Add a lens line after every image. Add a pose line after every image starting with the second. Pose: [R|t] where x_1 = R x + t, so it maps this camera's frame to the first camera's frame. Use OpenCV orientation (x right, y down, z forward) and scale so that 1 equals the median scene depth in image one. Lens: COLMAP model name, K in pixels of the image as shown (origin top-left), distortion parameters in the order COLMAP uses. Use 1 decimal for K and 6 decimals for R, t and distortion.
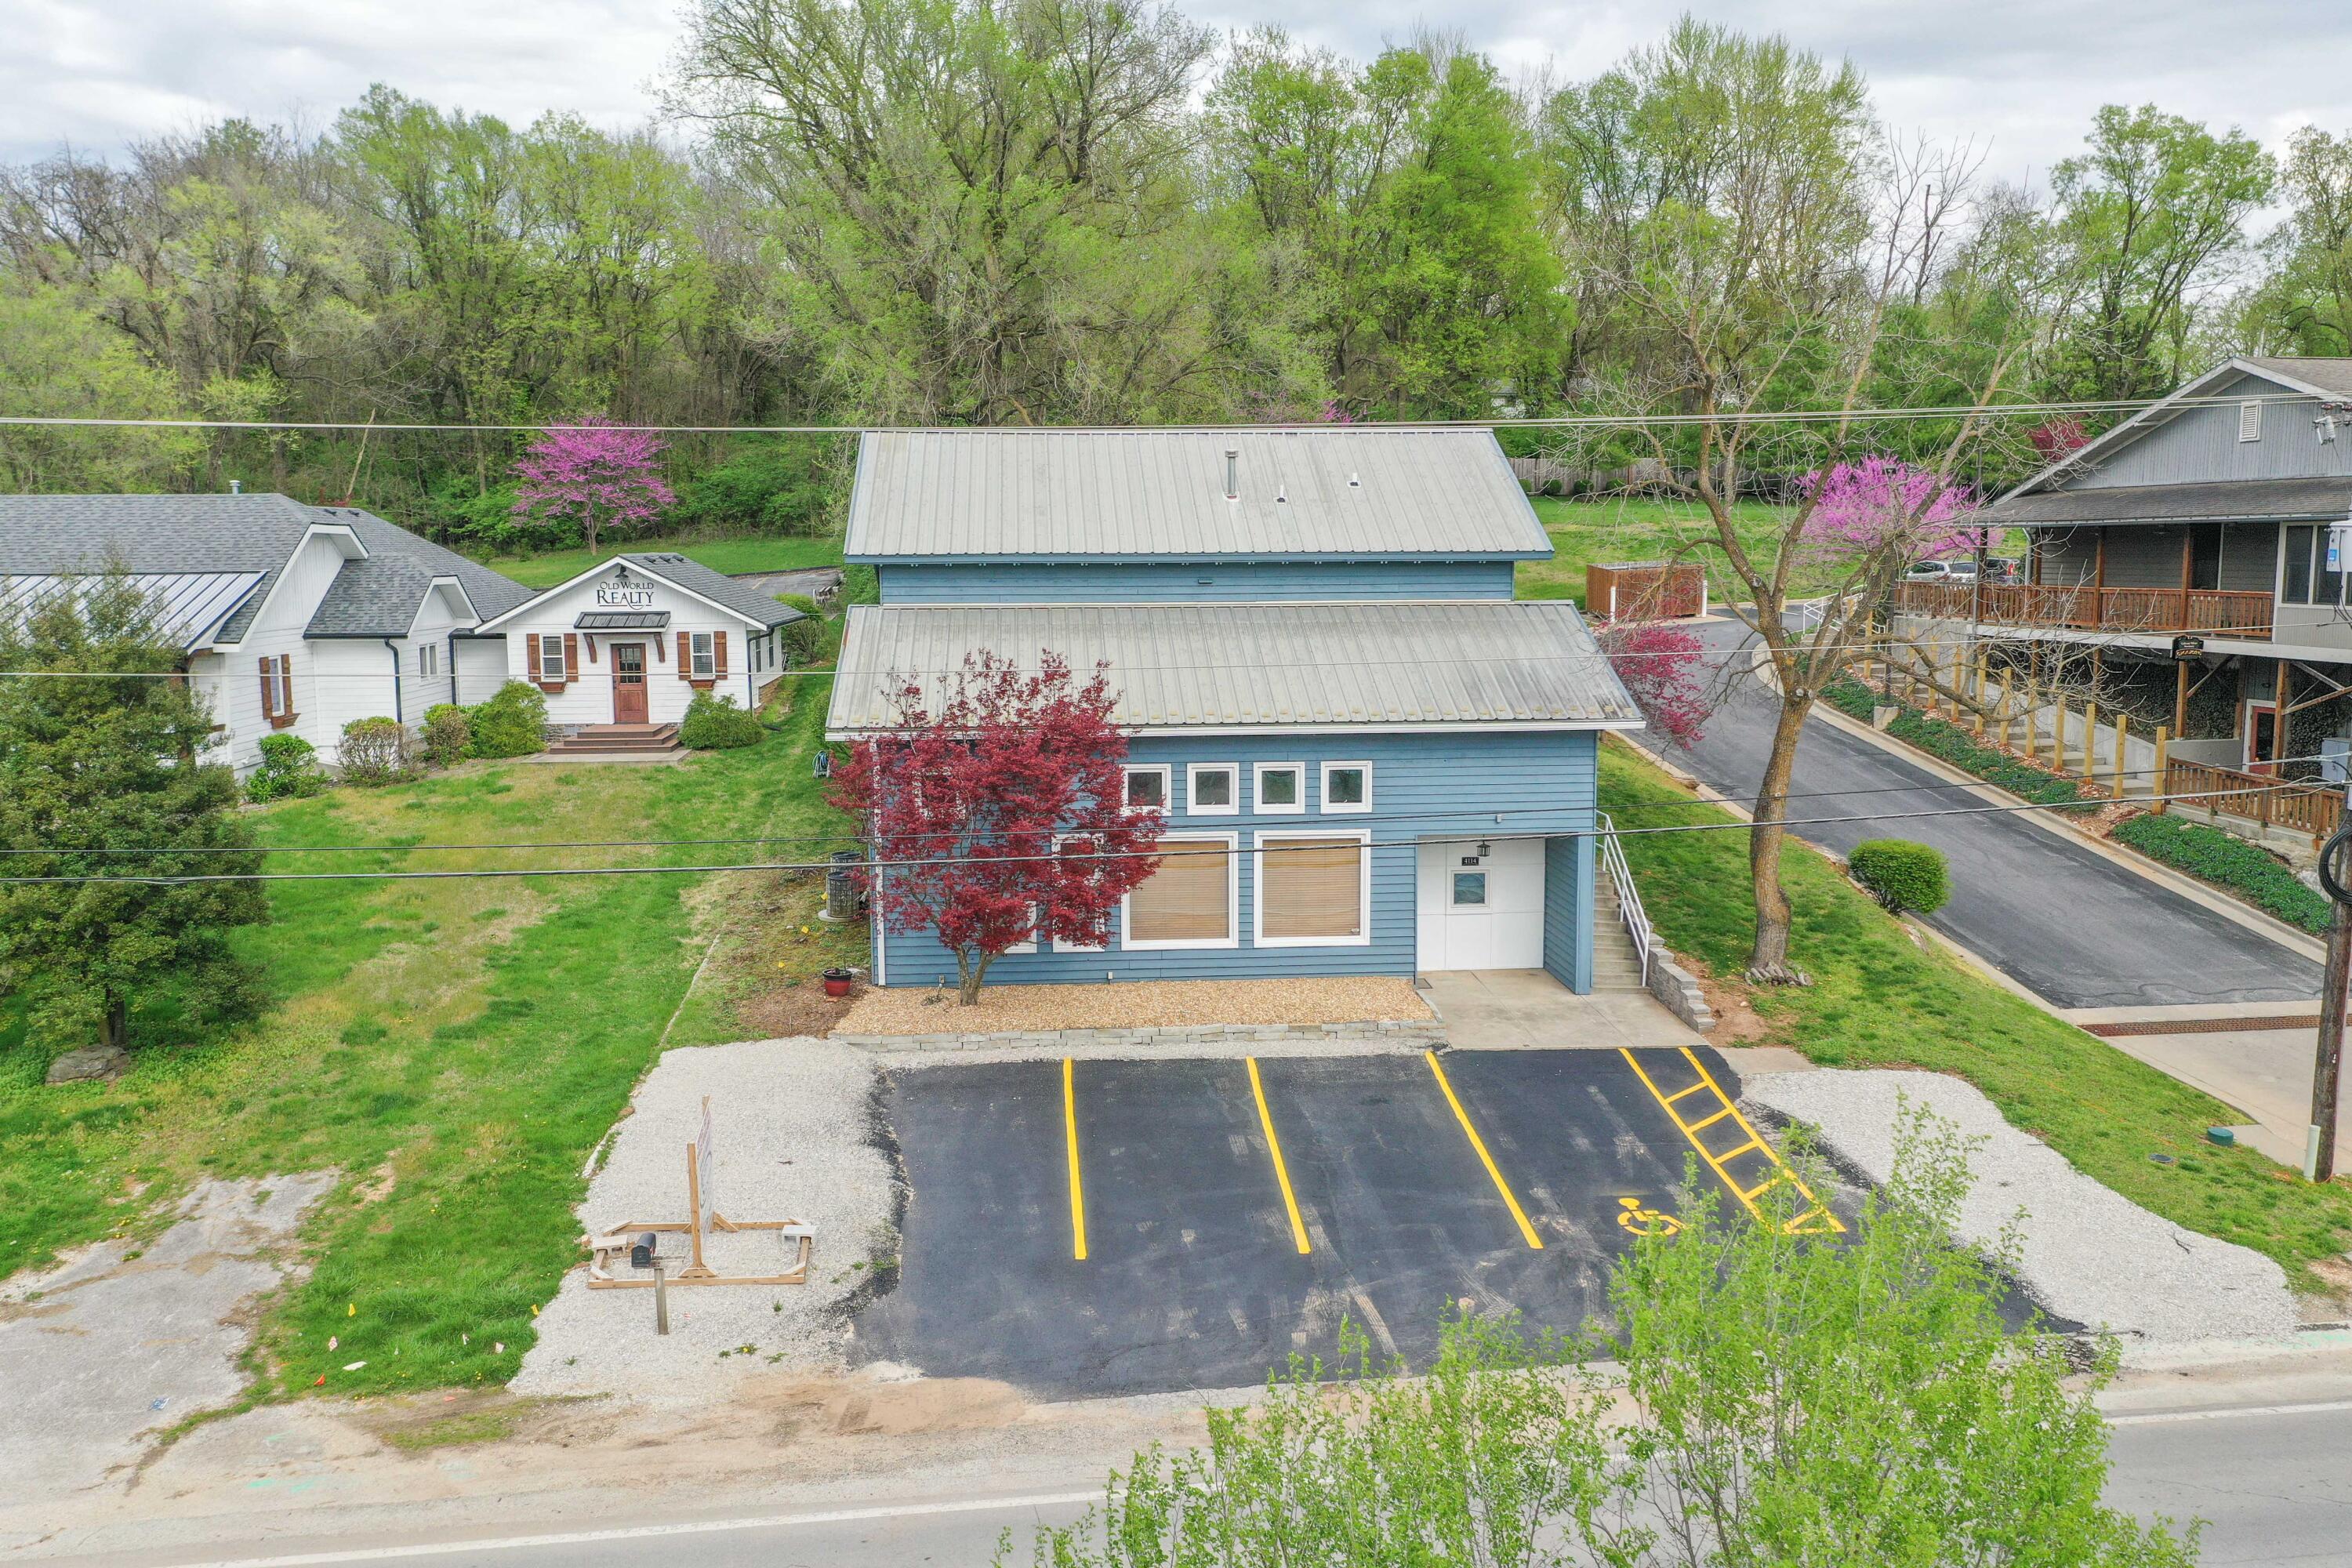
lens RADIAL K [[1892.0, 0, 1169.5], [0, 1892.0, 788.7], [0, 0, 1]] dist [0.020392, 0.011169]
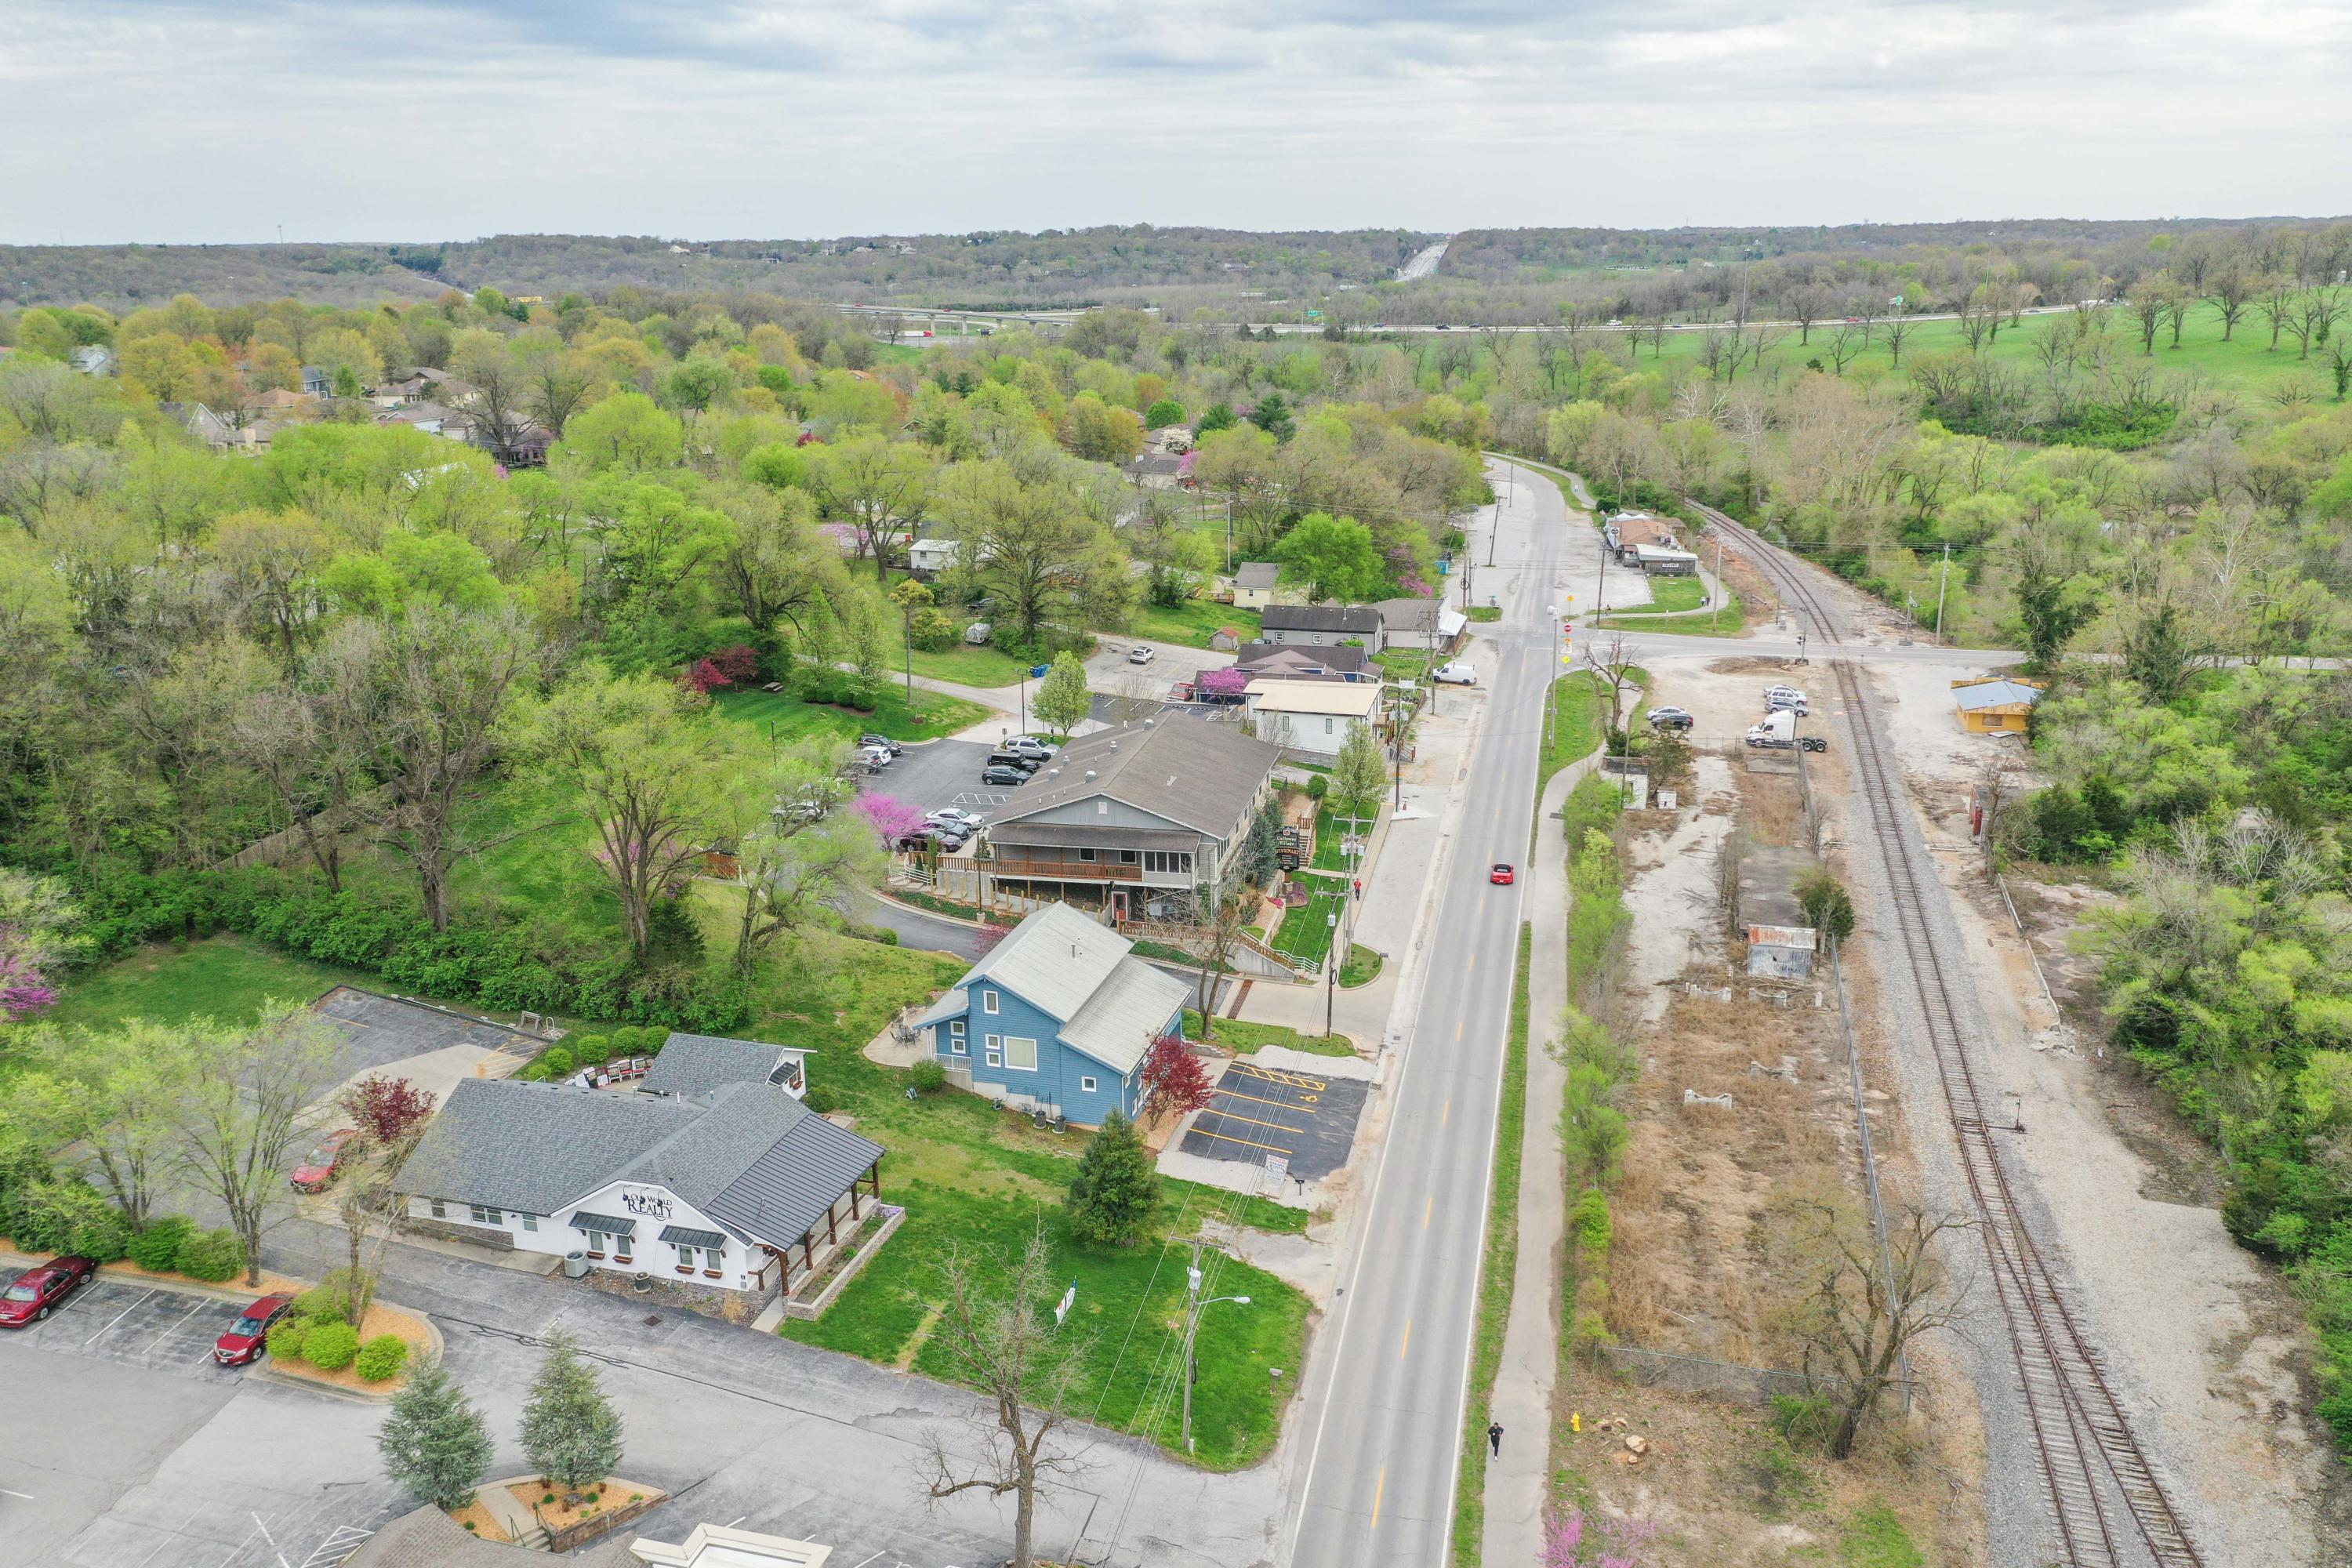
lens RADIAL K [[1892.0, 0, 1169.5], [0, 1892.0, 788.7], [0, 0, 1]] dist [0.020392, 0.011169]
pose [[0.353279, -0.267269, 0.896527, -3.064106], [0.131036, 0.963011, 0.235454, -1.319758], [-0.926296, 0.034297, 0.375233, -0.406739]]
